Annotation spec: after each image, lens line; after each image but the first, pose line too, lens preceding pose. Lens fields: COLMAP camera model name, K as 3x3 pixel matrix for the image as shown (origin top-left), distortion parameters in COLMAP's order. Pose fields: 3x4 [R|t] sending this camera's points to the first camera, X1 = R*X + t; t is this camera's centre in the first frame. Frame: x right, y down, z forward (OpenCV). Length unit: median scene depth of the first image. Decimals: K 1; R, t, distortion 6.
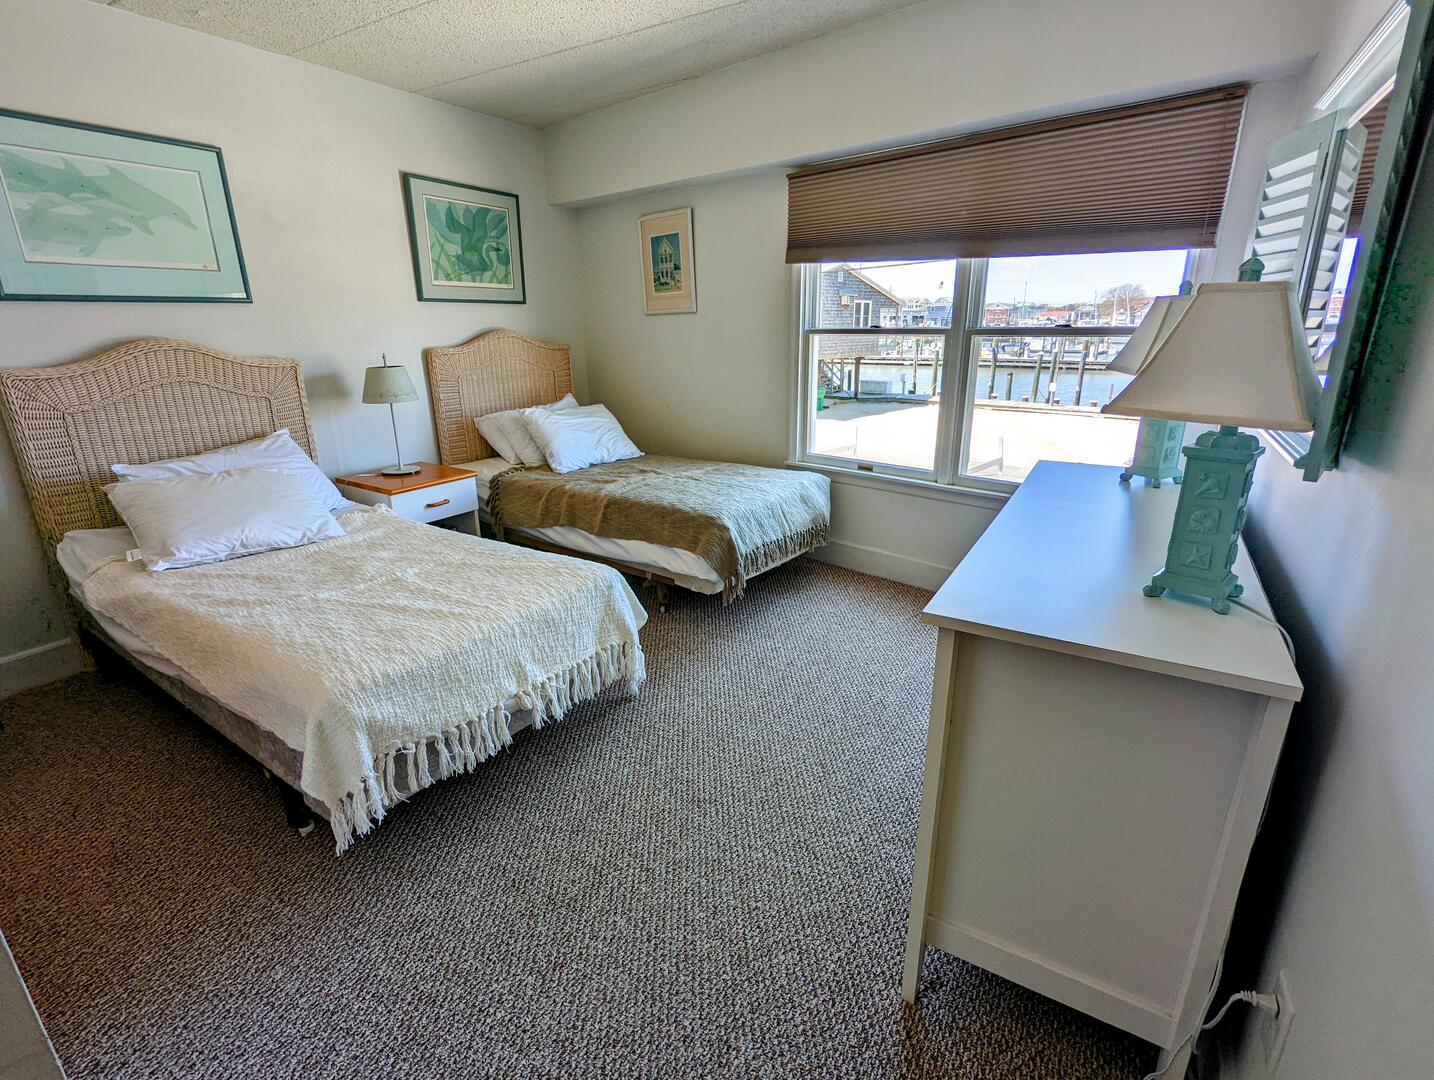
lens RADIAL K [[681.3, 0, 712.4], [0, 681.3, 541.5], [0, 0, 1]] dist [-0.000631, -0.000138]
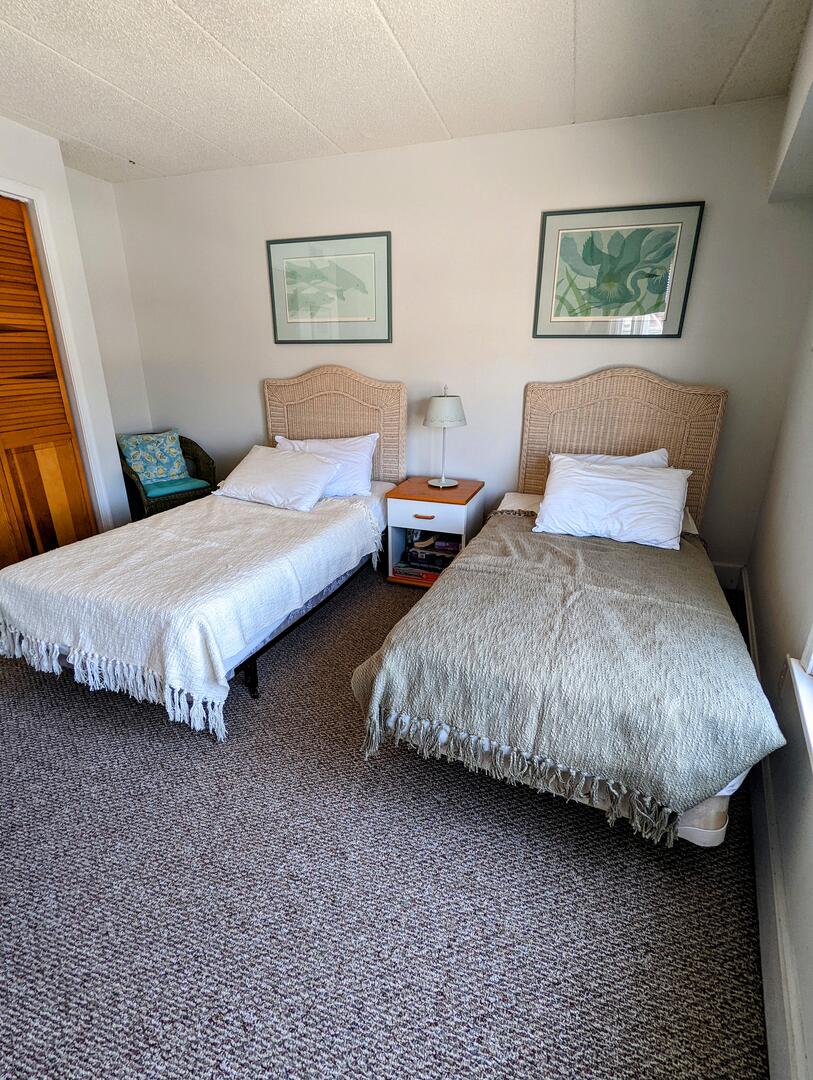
lens RADIAL K [[513.1, 0, 405.3], [0, 513.1, 537.4], [0, 0, 1]] dist [-0.000631, -0.000138]
pose [[0.238633, 0.338897, -0.910056, 0.391518], [-0.301895, 0.916585, 0.262166, -0.239788], [0.922992, 0.212180, 0.321039, 0.689410]]
